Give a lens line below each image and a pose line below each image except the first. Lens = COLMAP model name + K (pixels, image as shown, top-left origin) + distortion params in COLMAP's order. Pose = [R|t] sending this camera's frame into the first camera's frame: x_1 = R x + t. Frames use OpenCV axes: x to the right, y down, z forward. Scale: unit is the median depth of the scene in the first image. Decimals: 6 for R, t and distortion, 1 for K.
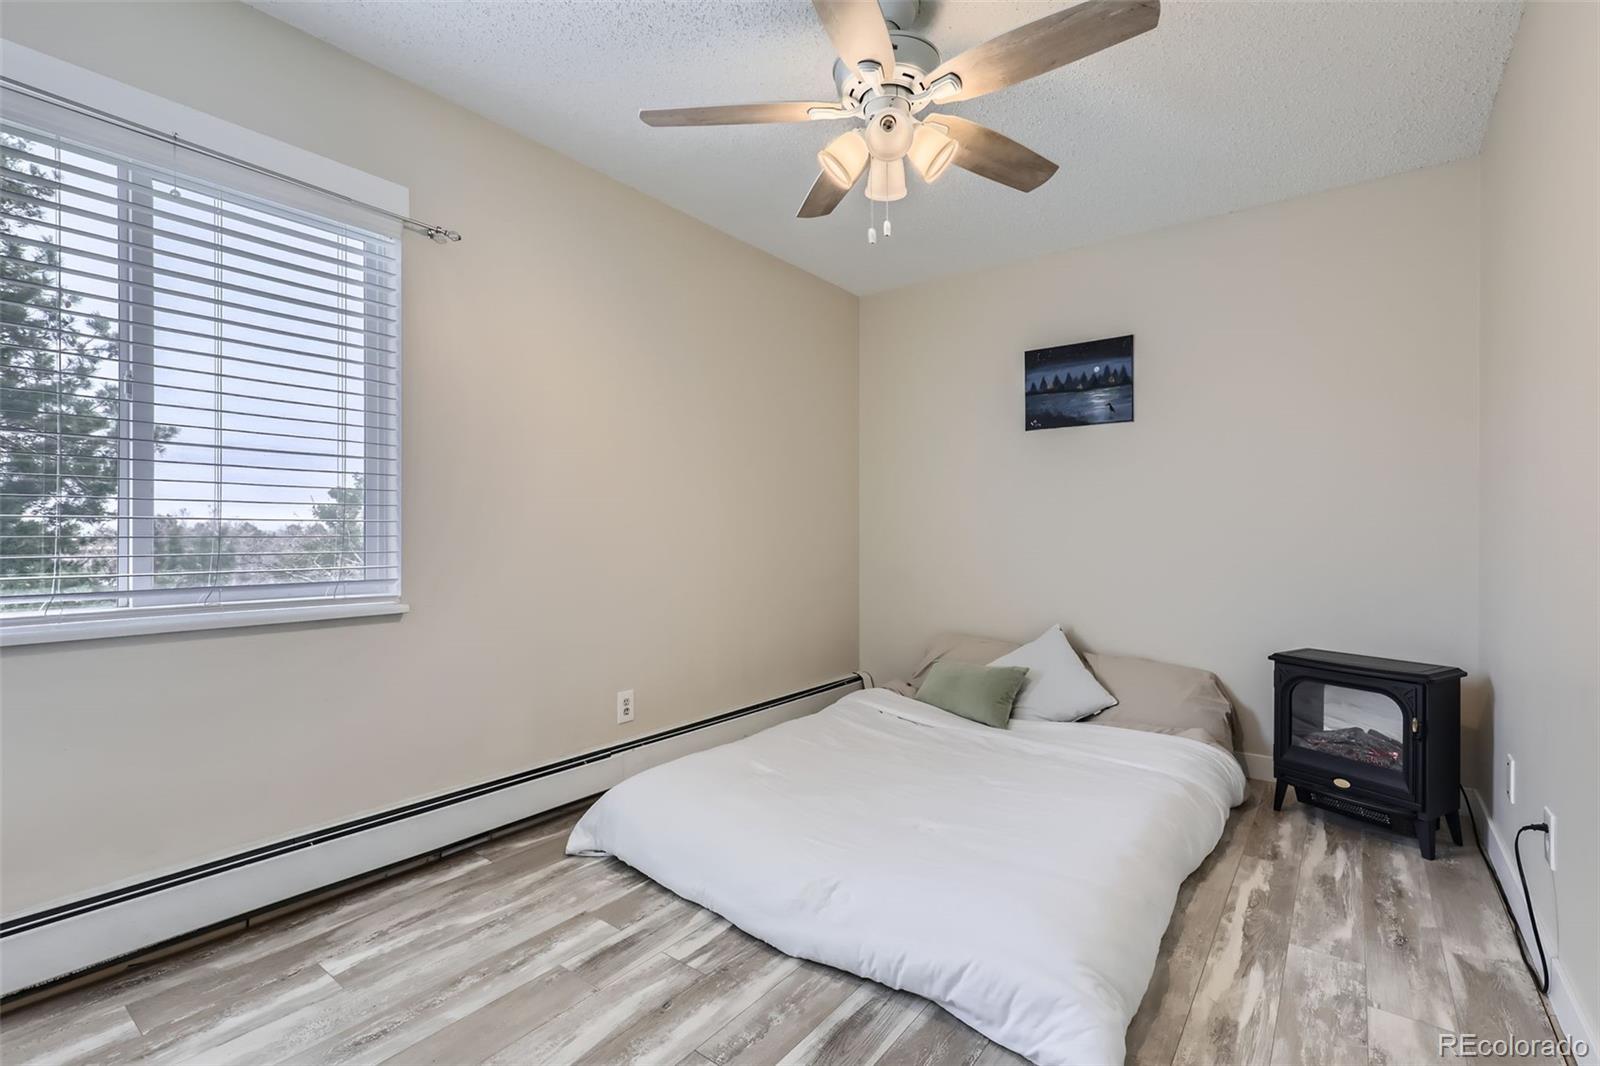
lens RADIAL K [[726.3, 0, 795.3], [0, 726.3, 534.4], [0, 0, 1]] dist [0.003651, -0.004047]
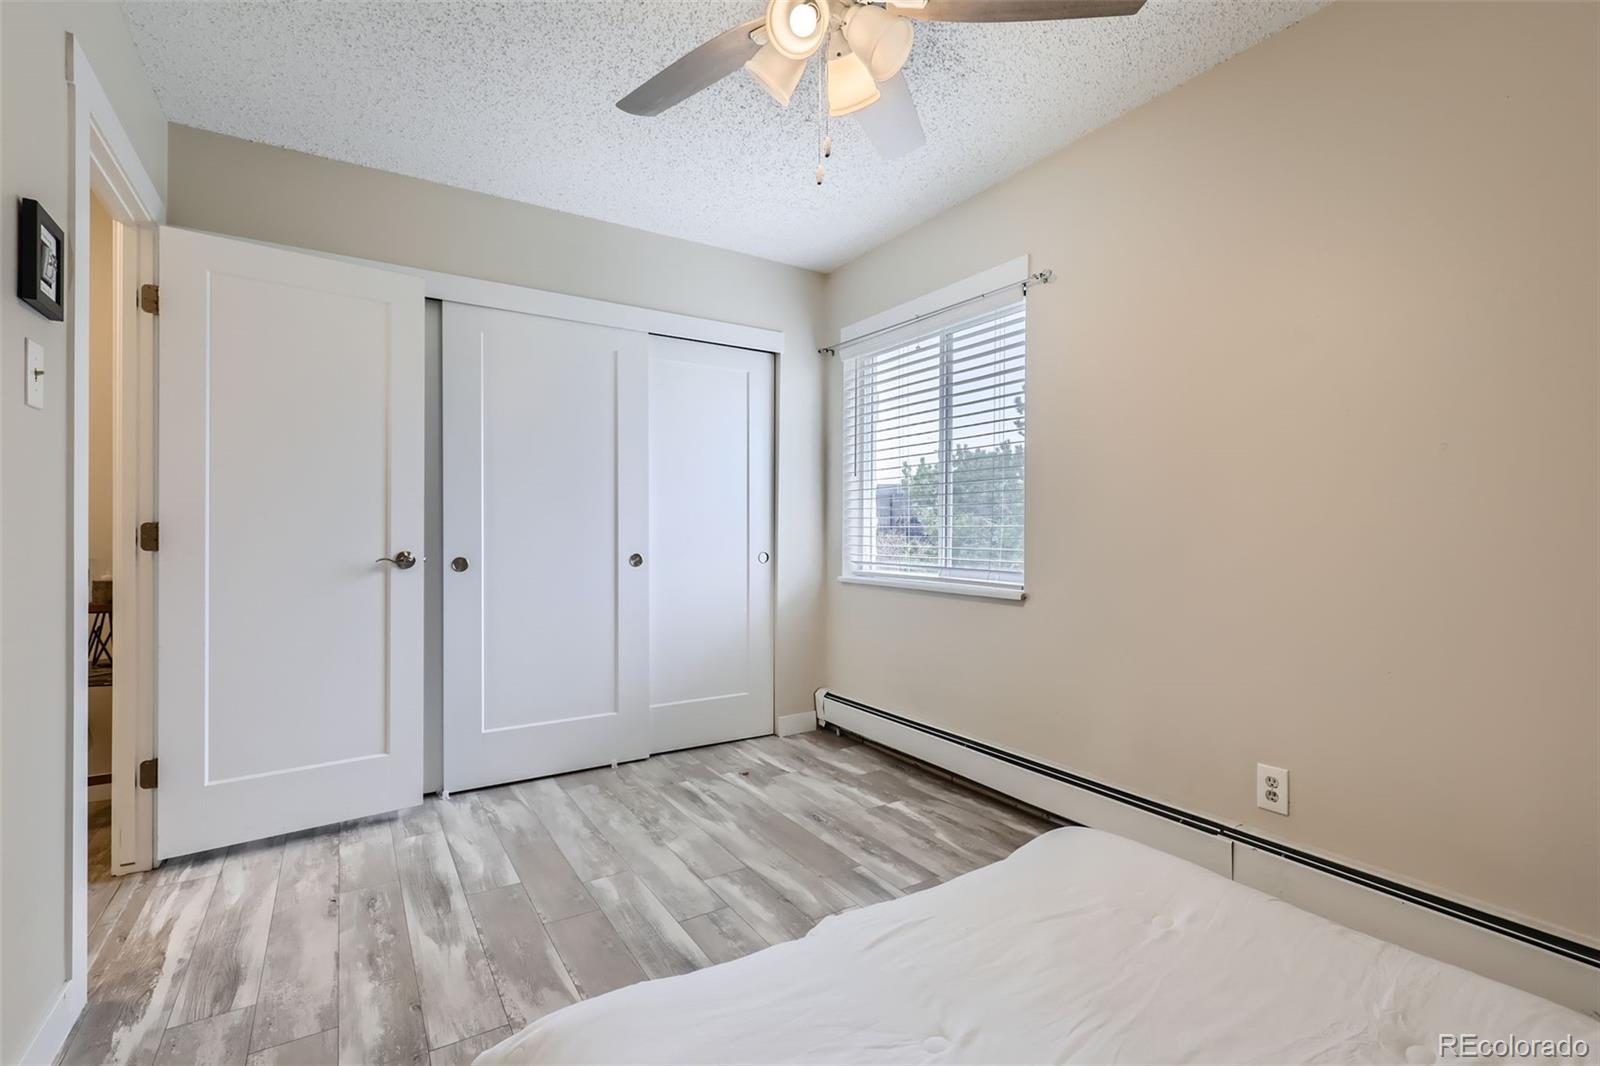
lens RADIAL K [[726.3, 0, 805.3], [0, 726.3, 531.9], [0, 0, 1]] dist [0.003651, -0.004047]
pose [[-0.341382, -0.001694, -0.939923, 0.797450], [-0.007008, 0.999975, 0.000743, -0.007257], [0.939898, 0.006841, -0.341386, 1.141628]]
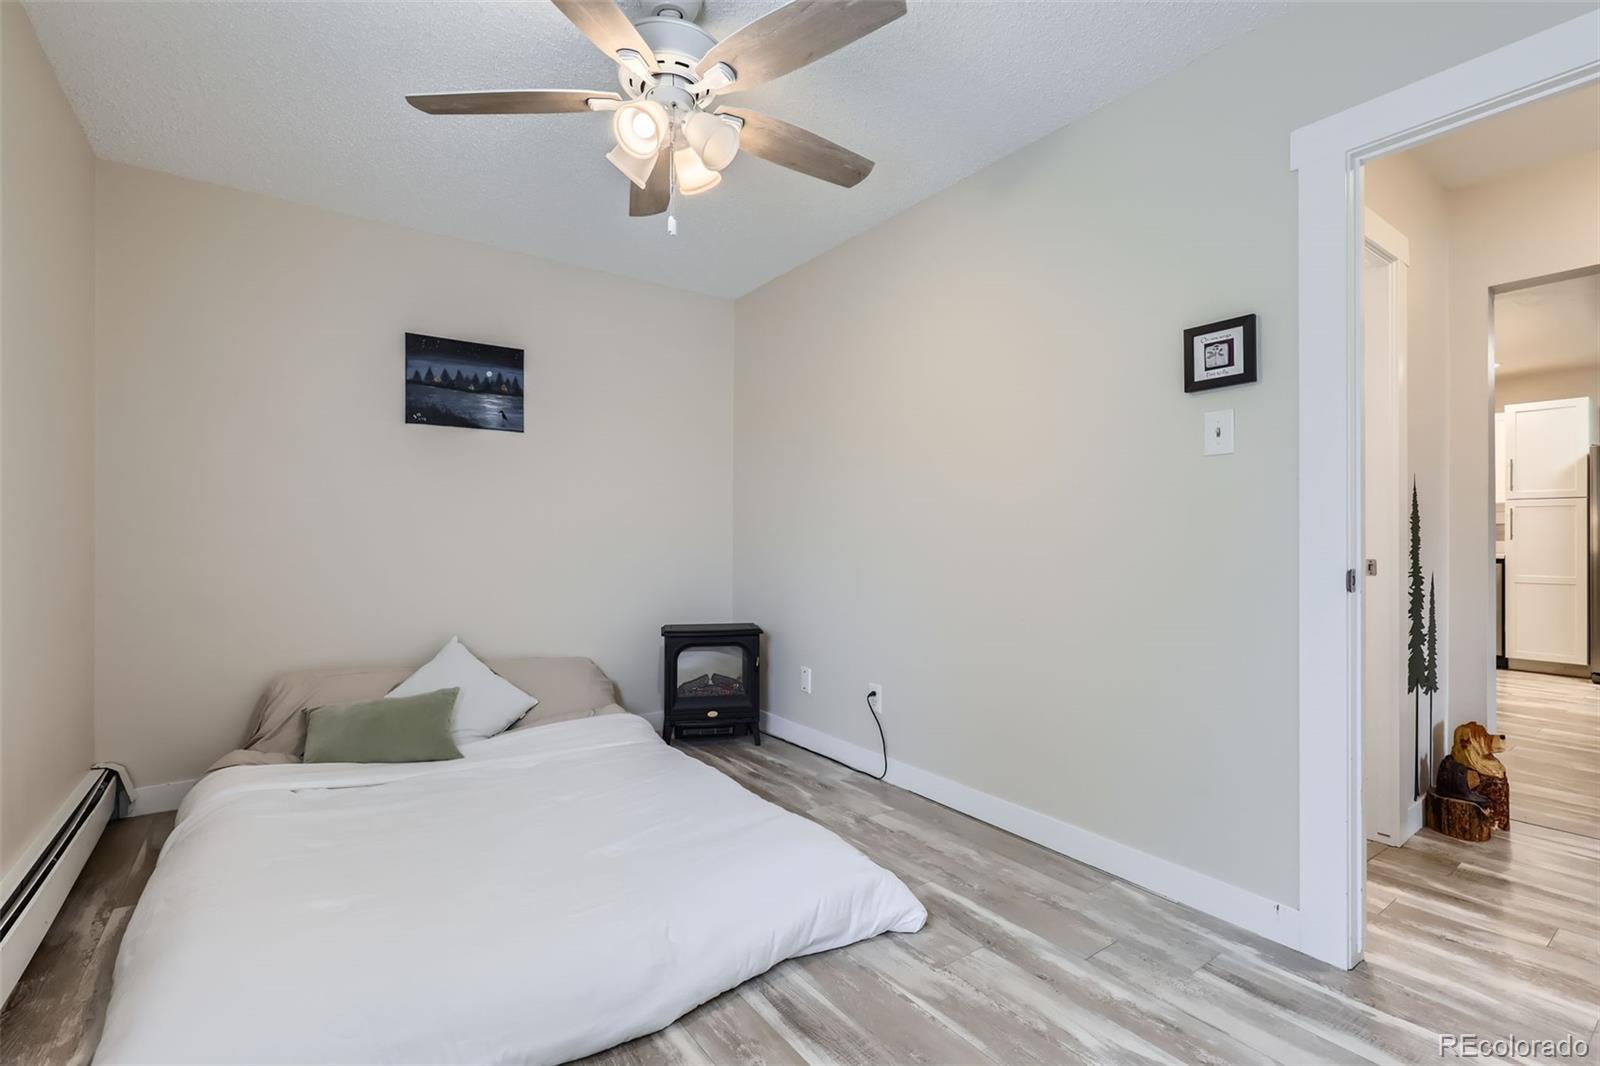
lens RADIAL K [[726.3, 0, 801.5], [0, 726.3, 536.2], [0, 0, 1]] dist [0.003651, -0.004047]
pose [[0.286629, -0.000244, 0.958042, -0.681760], [0.004041, 0.999991, -0.000955, -0.005136], [-0.958033, 0.004145, 0.286627, 0.510585]]
